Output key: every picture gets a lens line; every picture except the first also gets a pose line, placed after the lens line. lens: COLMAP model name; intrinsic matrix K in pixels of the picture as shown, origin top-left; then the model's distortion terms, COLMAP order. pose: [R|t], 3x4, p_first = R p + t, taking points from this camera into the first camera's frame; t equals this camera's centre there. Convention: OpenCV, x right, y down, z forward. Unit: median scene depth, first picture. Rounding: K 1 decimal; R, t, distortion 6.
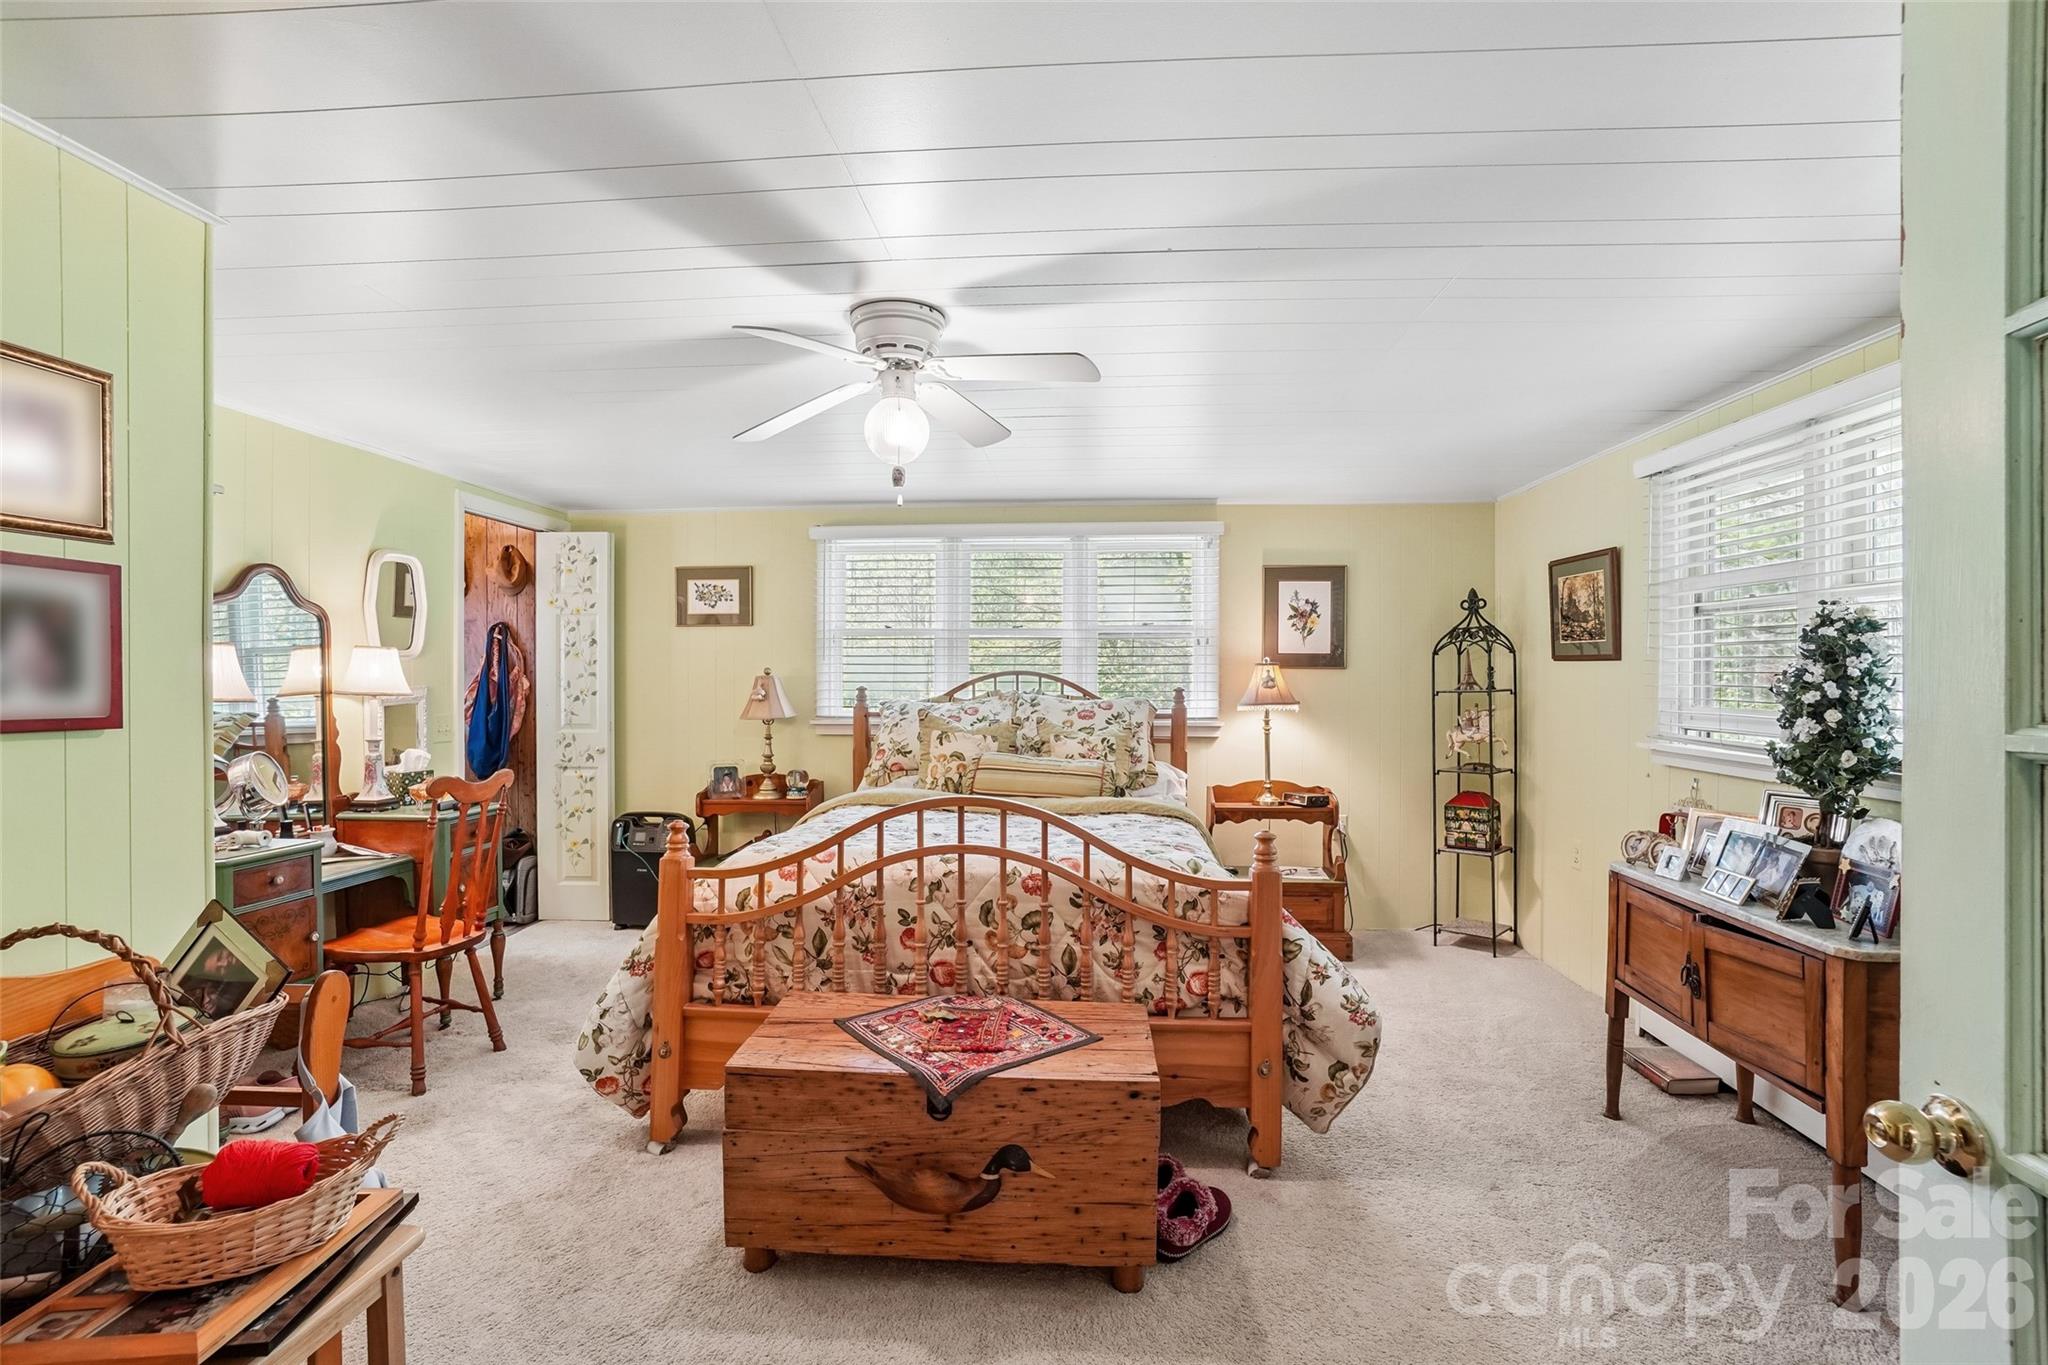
lens RADIAL K [[912.4, 0, 1047.8], [0, 912.4, 700.5], [0, 0, 1]] dist [-0.045796, 0.011595]
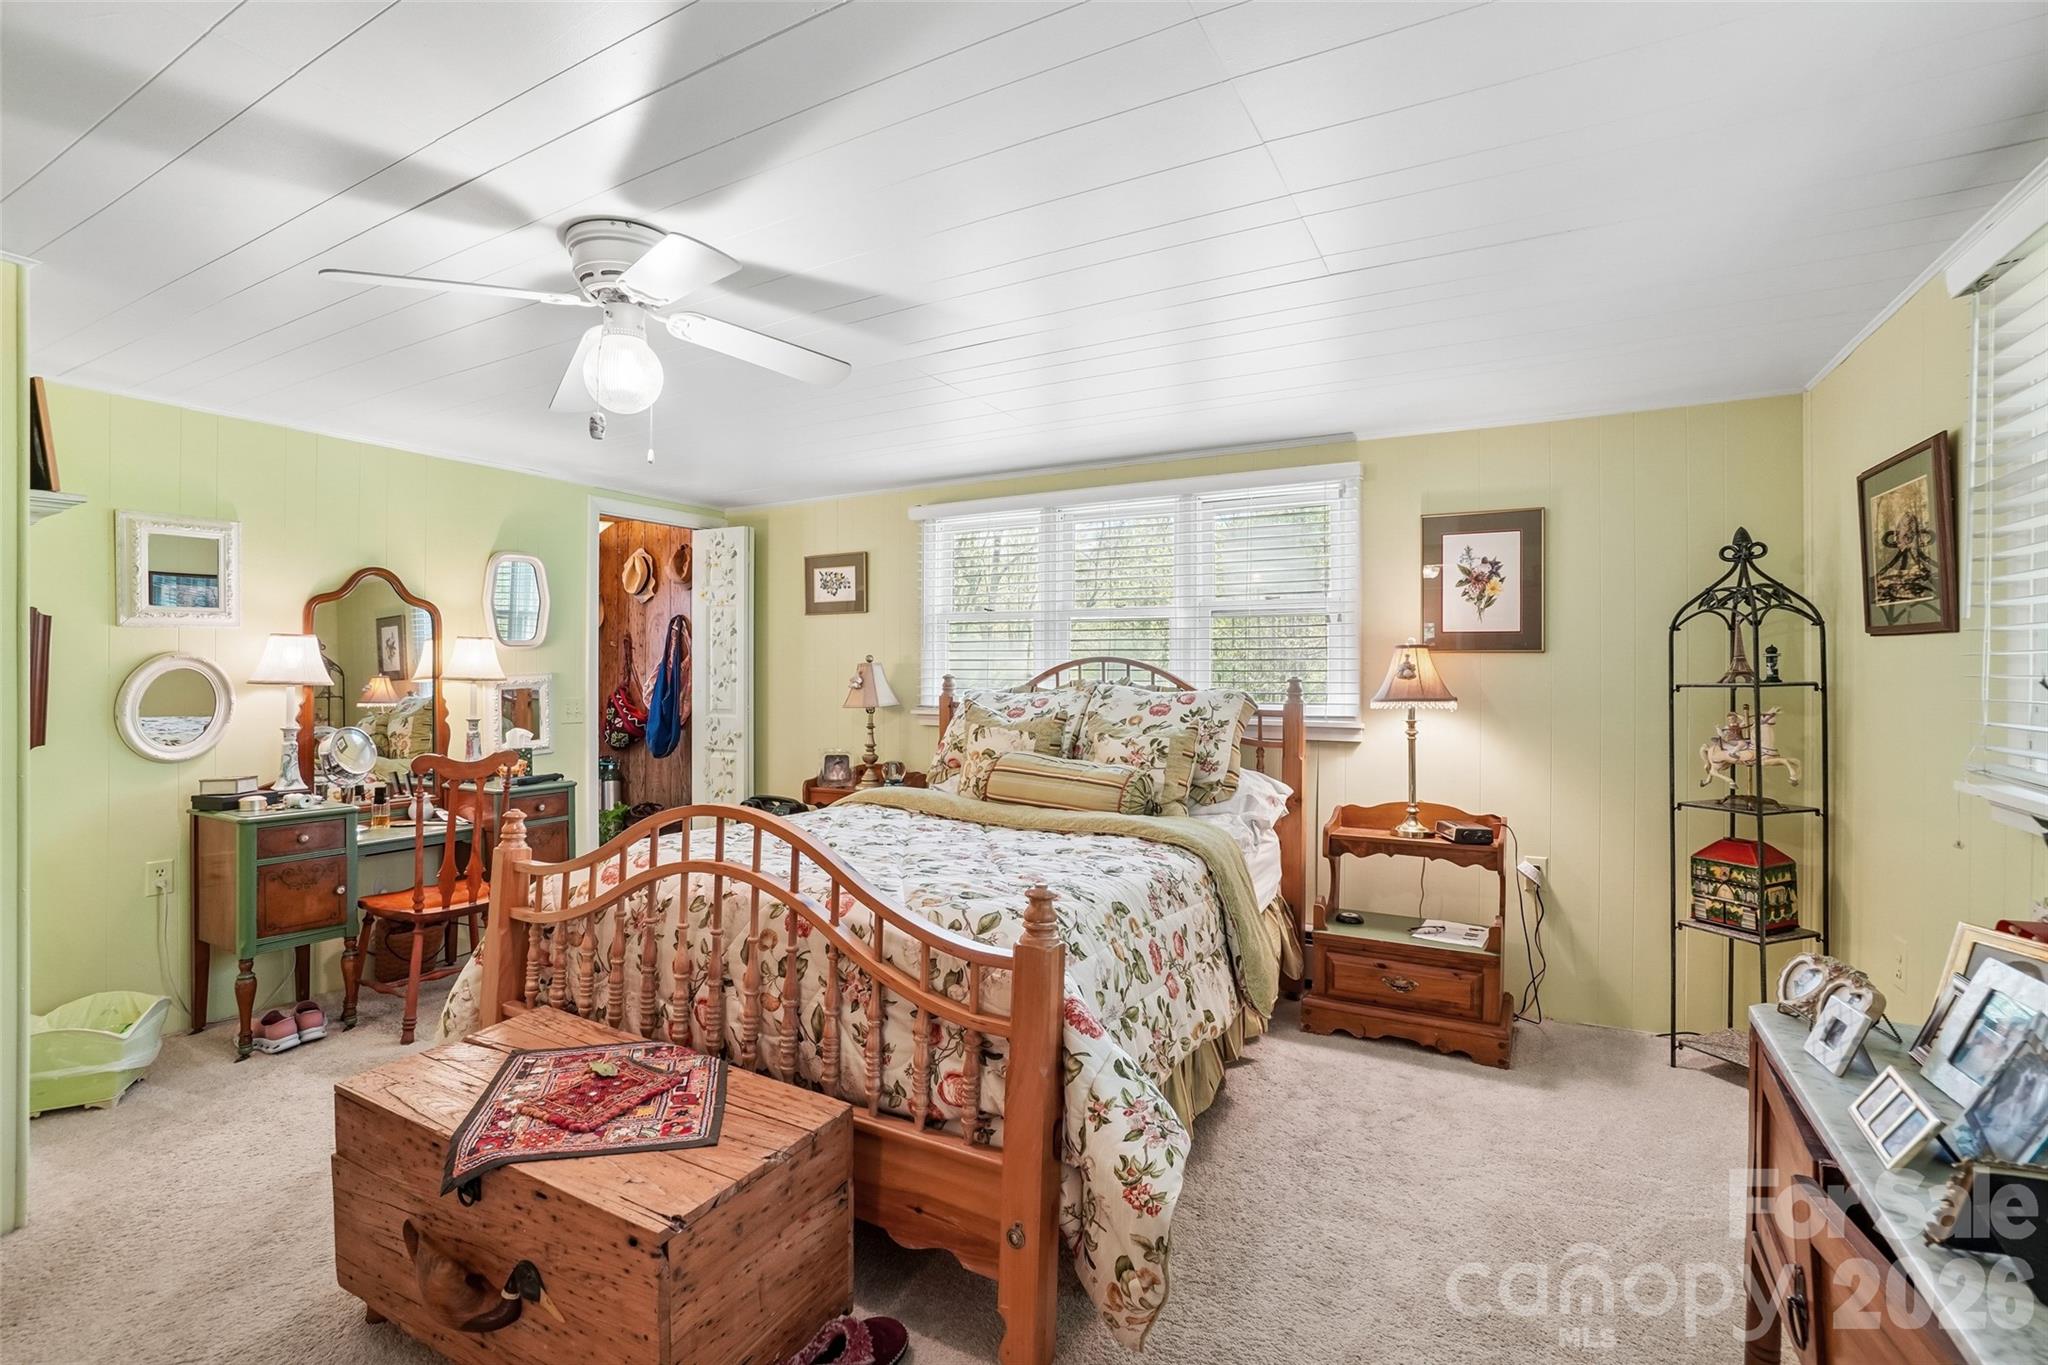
lens RADIAL K [[912.4, 0, 1040.4], [0, 912.4, 678.7], [0, 0, 1]] dist [-0.045796, 0.011595]
pose [[0.905239, 0.005324, -0.424870, 0.295549], [-0.011151, 0.999875, -0.011230, -0.002034], [0.424757, 0.014903, 0.905185, 0.212561]]
